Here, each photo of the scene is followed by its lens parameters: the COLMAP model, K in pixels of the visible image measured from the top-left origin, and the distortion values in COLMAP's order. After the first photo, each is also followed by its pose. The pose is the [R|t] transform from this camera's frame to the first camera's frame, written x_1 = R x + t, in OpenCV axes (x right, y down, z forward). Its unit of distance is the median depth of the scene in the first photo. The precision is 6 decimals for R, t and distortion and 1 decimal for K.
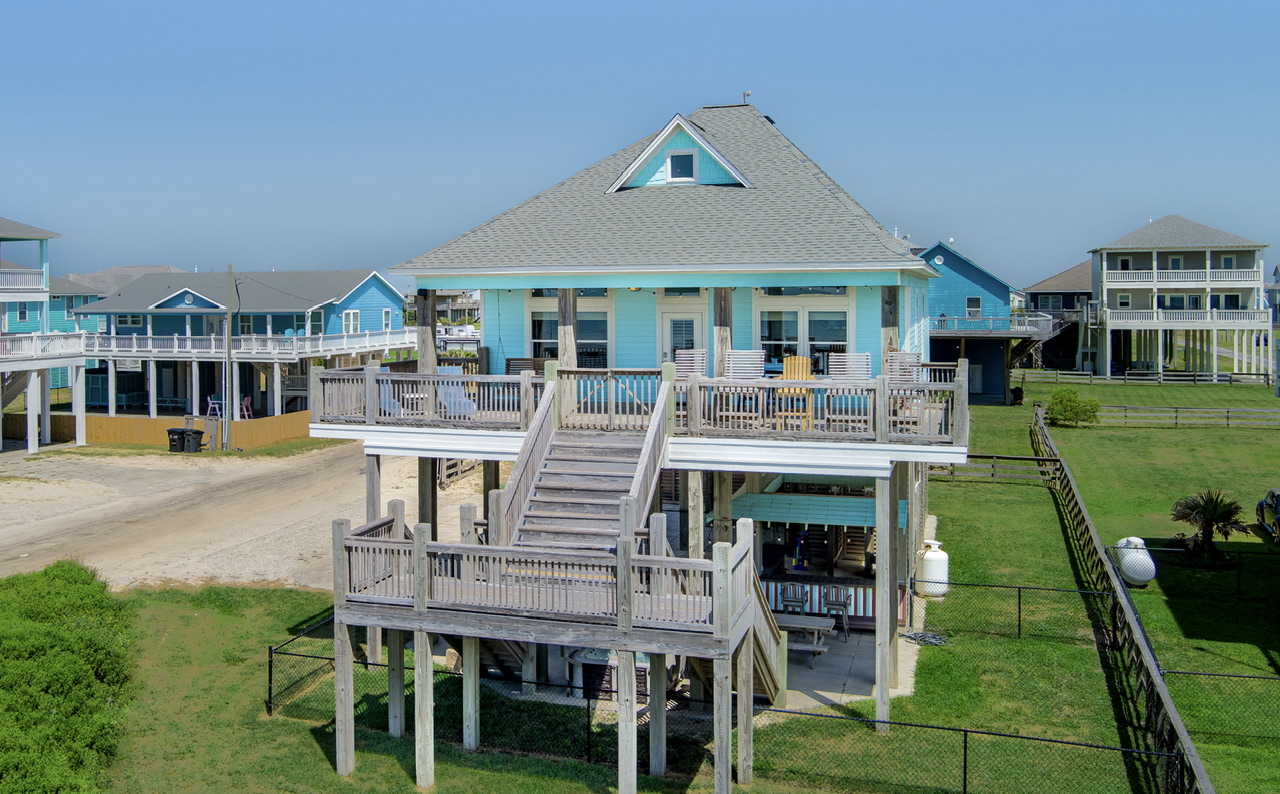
lens RADIAL K [[1165.6, 0, 640.0], [0, 1165.6, 397.0], [0, 0, 1]] dist [-0.009250, -0.002584]
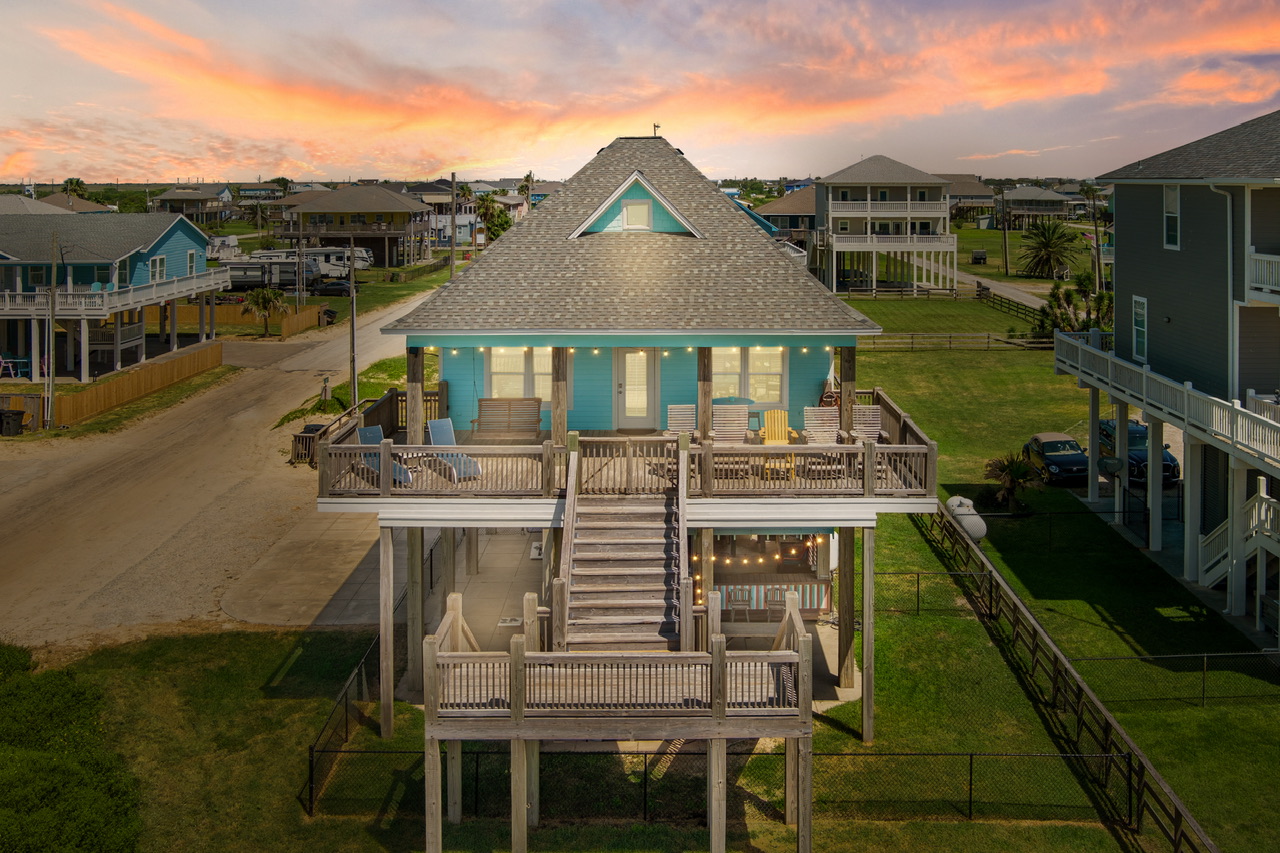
lens RADIAL K [[1079.4, 0, 643.0], [0, 1079.4, 219.2], [0, 0, 1]] dist [-0.006342, -0.009905]
pose [[0.950059, -0.004984, 0.312031, -0.171767], [0.007113, 0.999959, -0.005686, -0.117219], [-0.311990, 0.007621, 0.950055, 0.018474]]
